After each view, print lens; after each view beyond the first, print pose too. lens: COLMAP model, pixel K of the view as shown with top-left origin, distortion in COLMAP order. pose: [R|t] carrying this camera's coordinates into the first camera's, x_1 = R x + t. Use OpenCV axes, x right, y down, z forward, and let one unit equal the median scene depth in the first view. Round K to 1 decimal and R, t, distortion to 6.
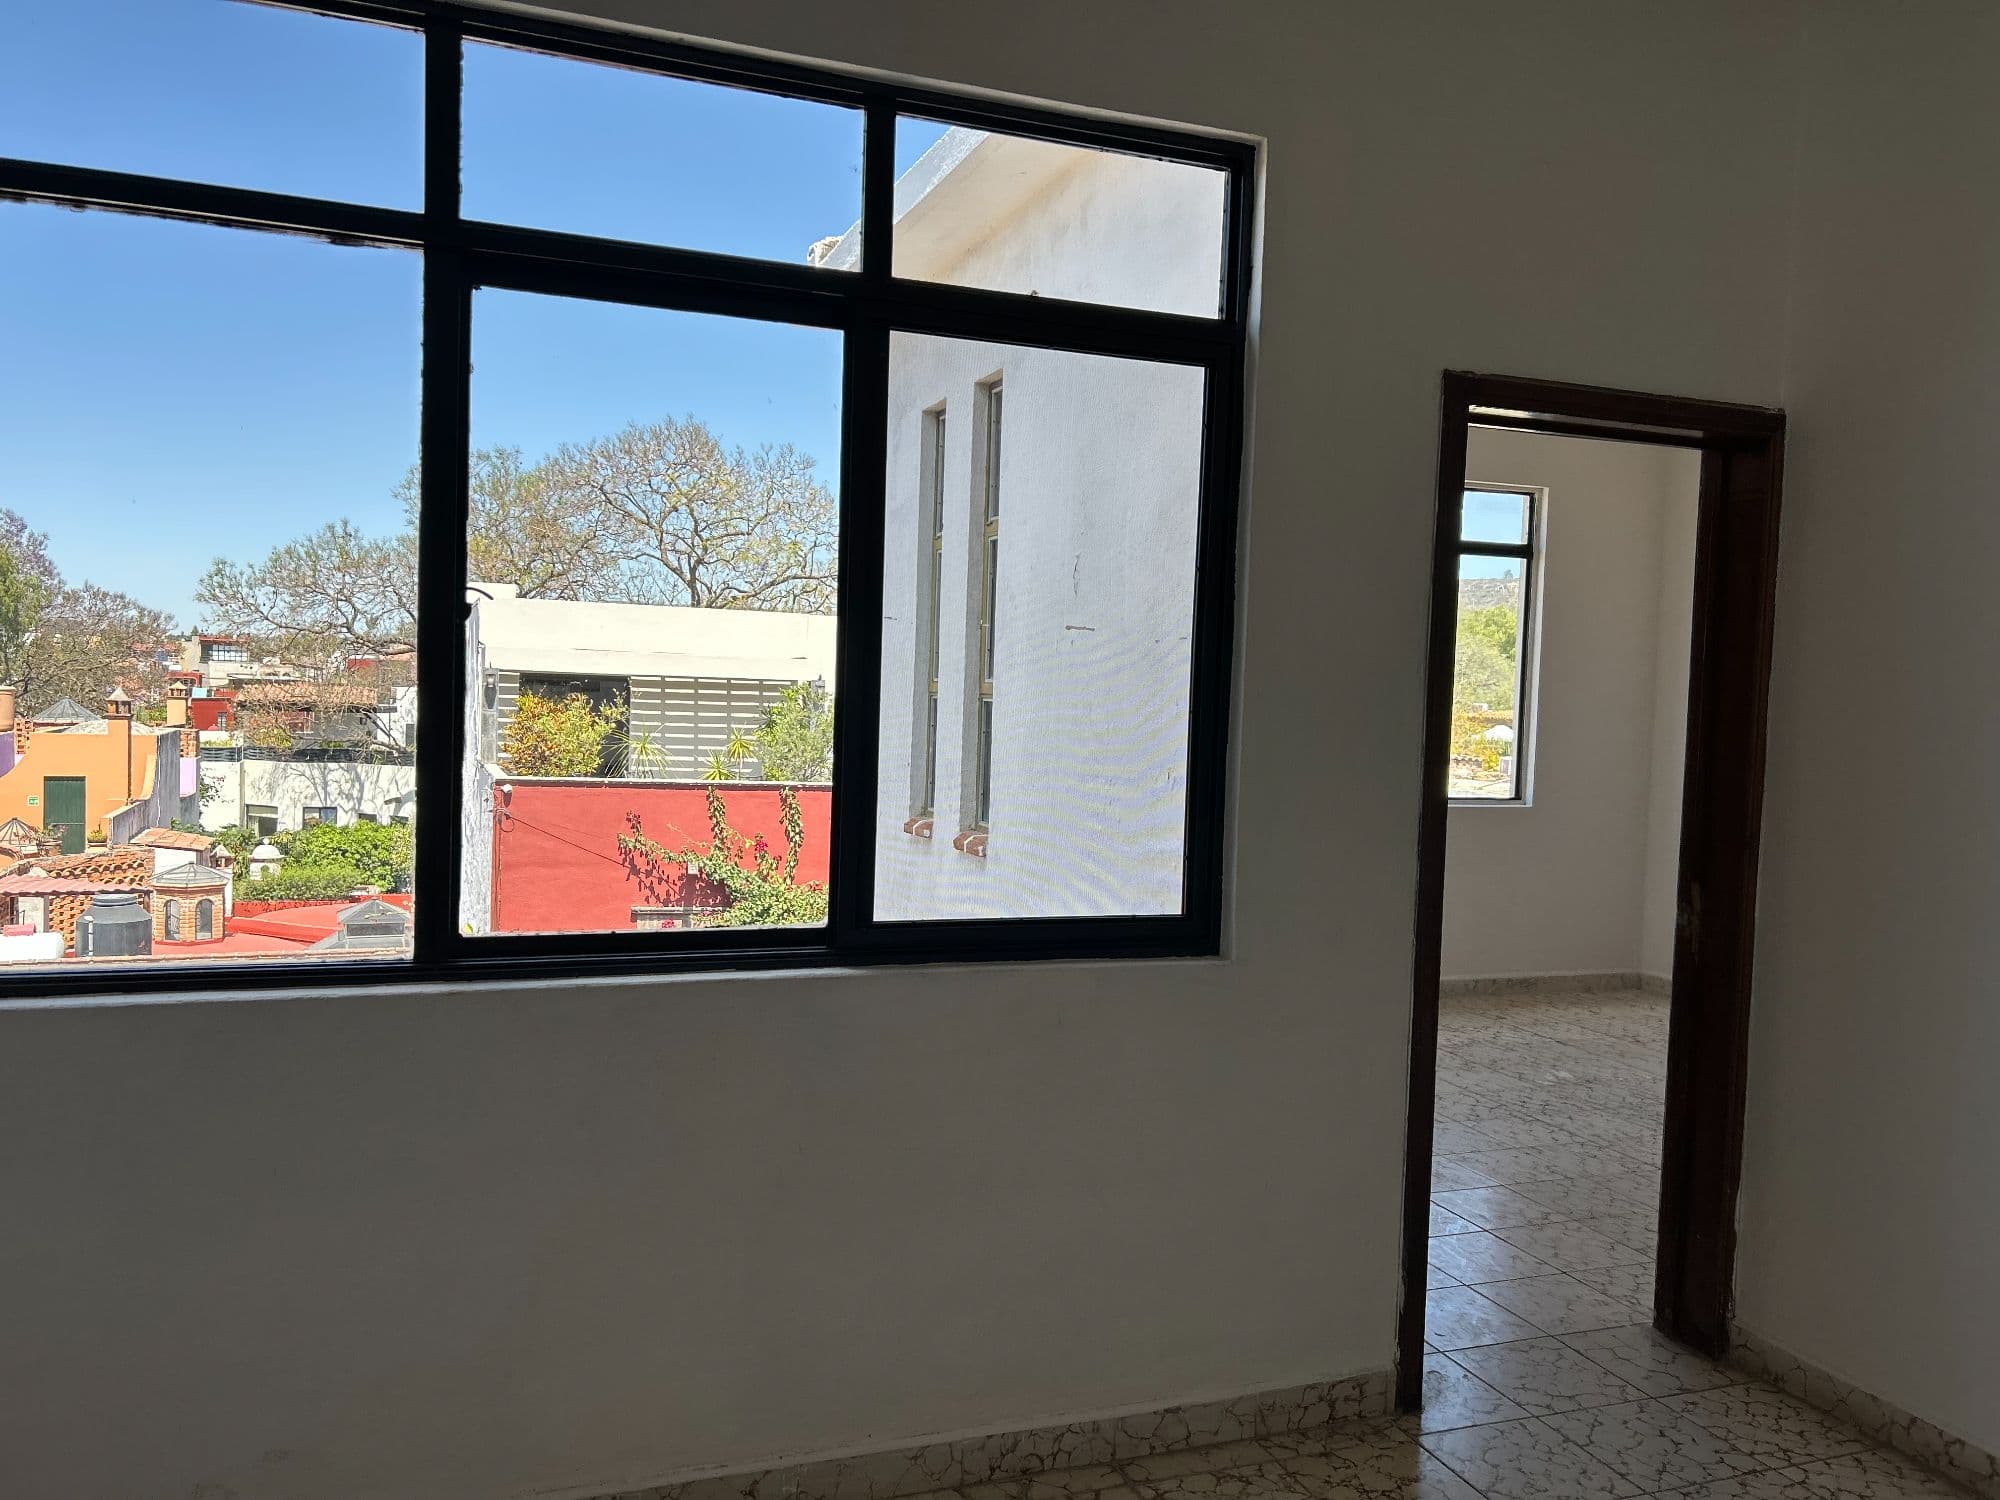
lens RADIAL K [[1519.2, 0, 978.9], [0, 1519.2, 772.8], [0, 0, 1]] dist [0.031925, -0.032875]
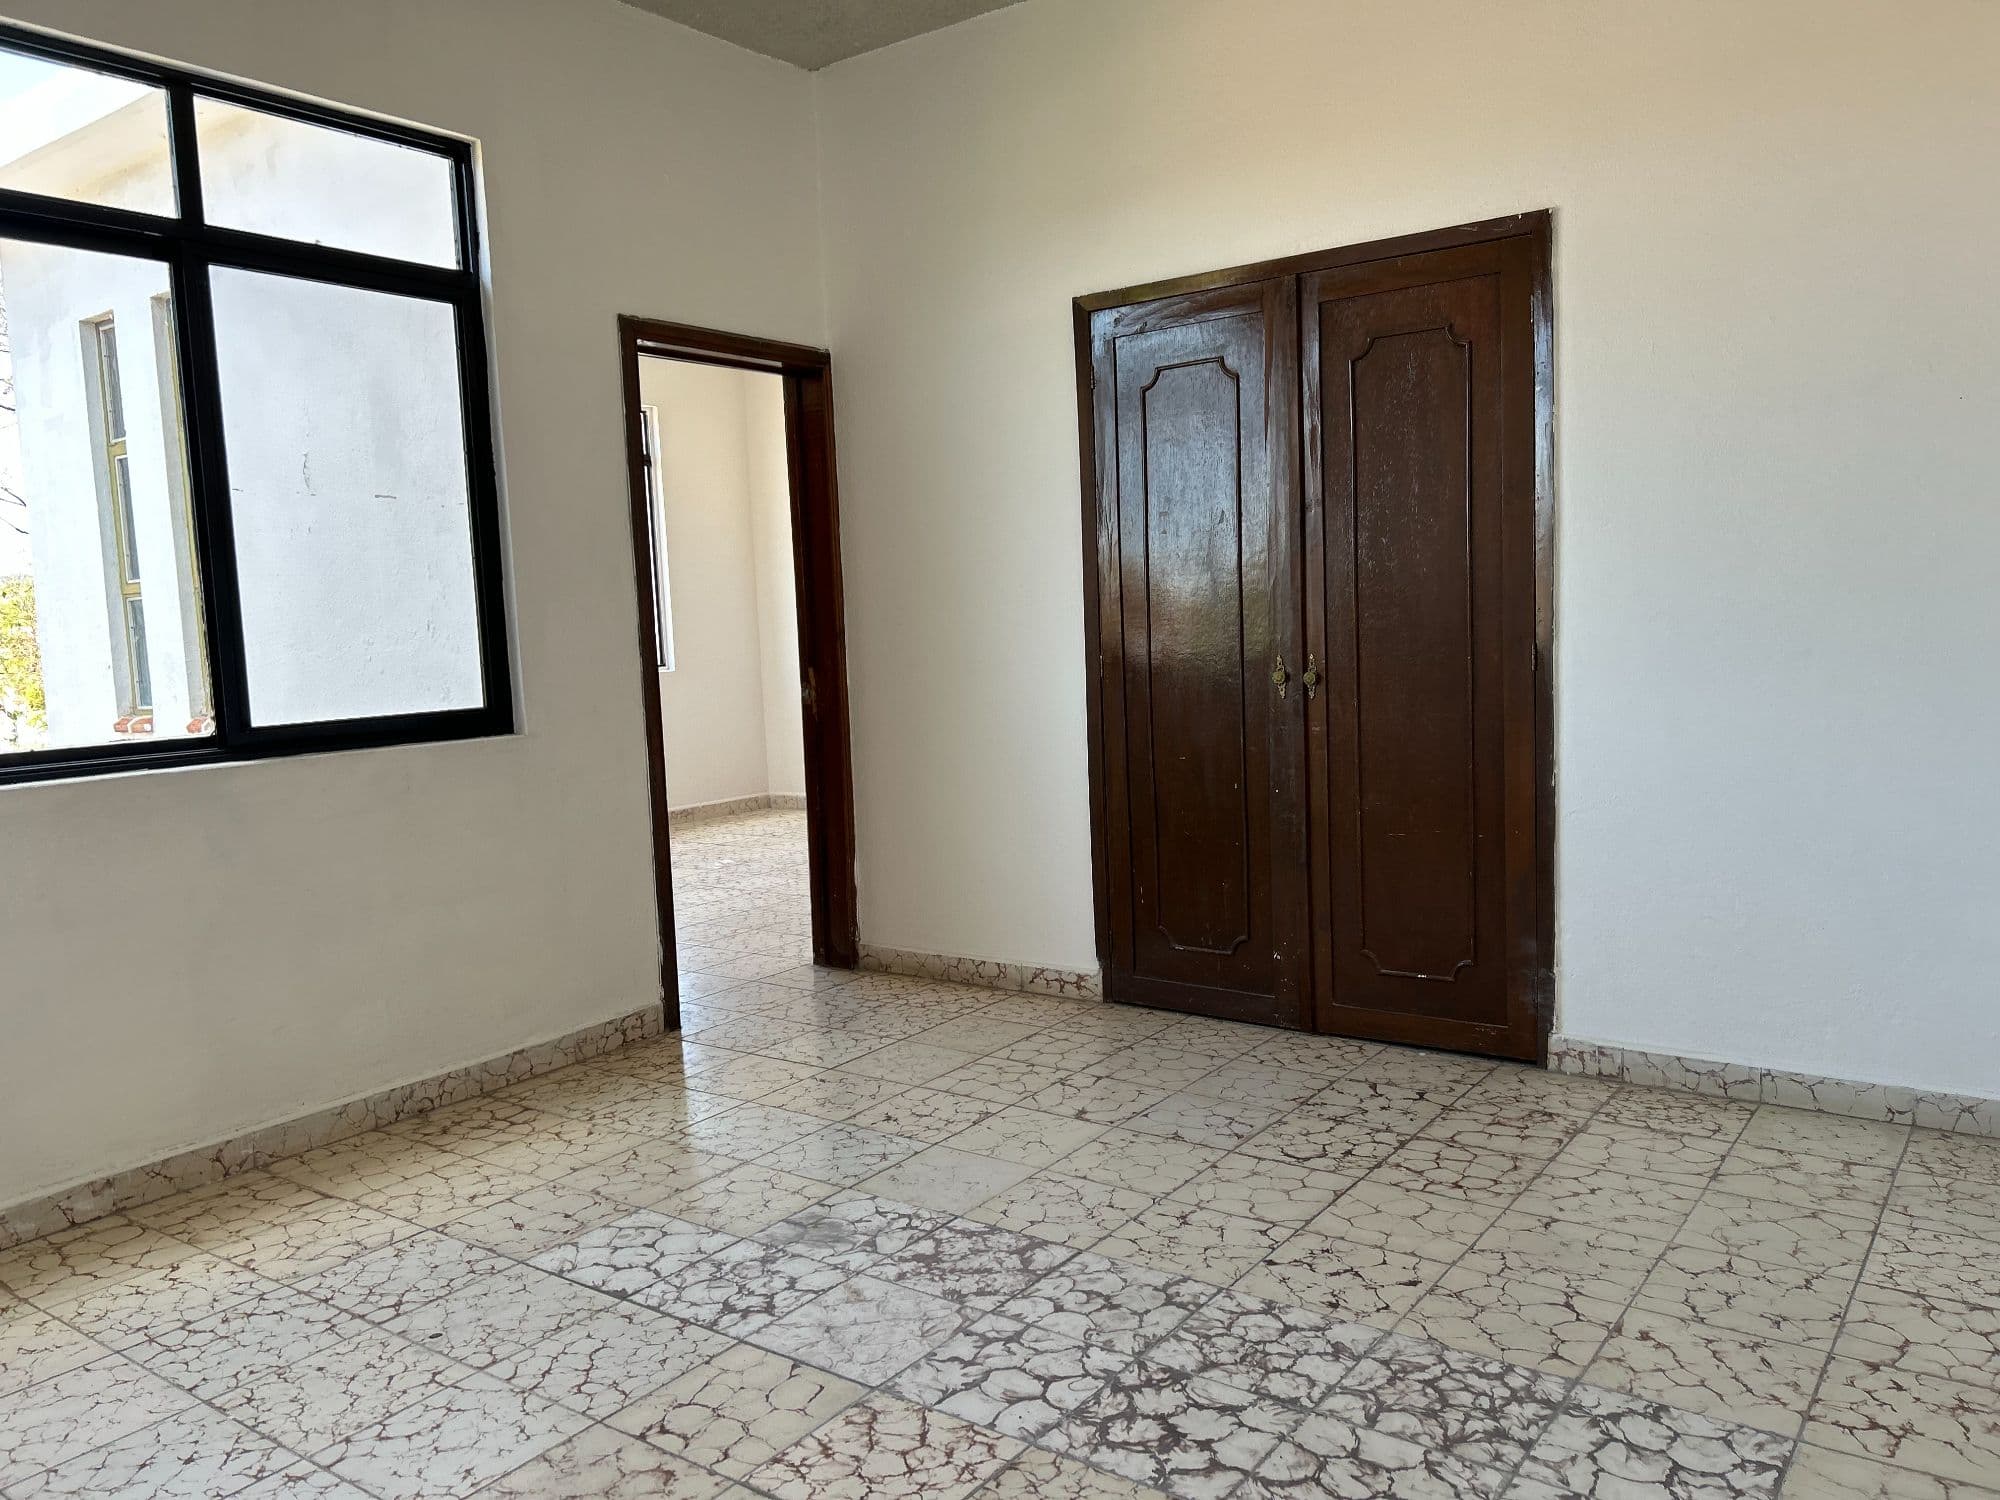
lens RADIAL K [[1519.2, 0, 978.9], [0, 1519.2, 772.8], [0, 0, 1]] dist [0.031925, -0.032875]
pose [[0.838482, -0.119531, 0.531658, -0.231667], [0.094580, 0.992760, 0.074036, 0.093510], [-0.536659, -0.011793, 0.843717, -0.411619]]
